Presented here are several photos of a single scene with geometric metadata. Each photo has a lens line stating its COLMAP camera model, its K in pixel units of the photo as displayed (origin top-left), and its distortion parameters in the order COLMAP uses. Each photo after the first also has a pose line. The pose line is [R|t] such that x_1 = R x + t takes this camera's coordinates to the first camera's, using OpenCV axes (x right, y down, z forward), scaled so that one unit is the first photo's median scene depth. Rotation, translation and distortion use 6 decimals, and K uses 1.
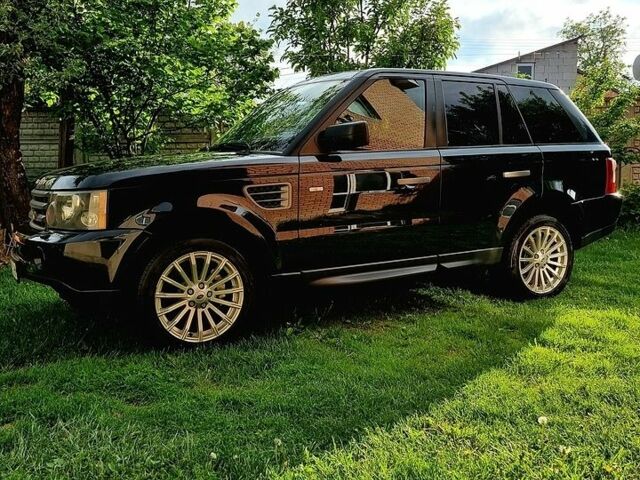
lens RADIAL K [[689.8, 0, 320.5], [0, 689.8, 227.3], [0, 0, 1]] dist [0.020741, -0.005216]
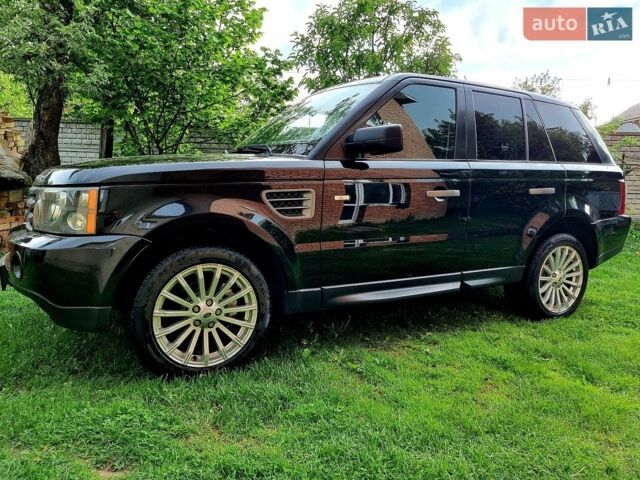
lens RADIAL K [[521.3, 0, 320.0], [0, 521.3, 240.0], [0, 0, 1]] dist [0.046964, -0.007380]
pose [[0.999227, 0.039276, 0.001646, -0.027497], [-0.039298, 0.999083, 0.016996, -0.008554], [-0.000977, -0.017047, 0.999854, 0.255763]]
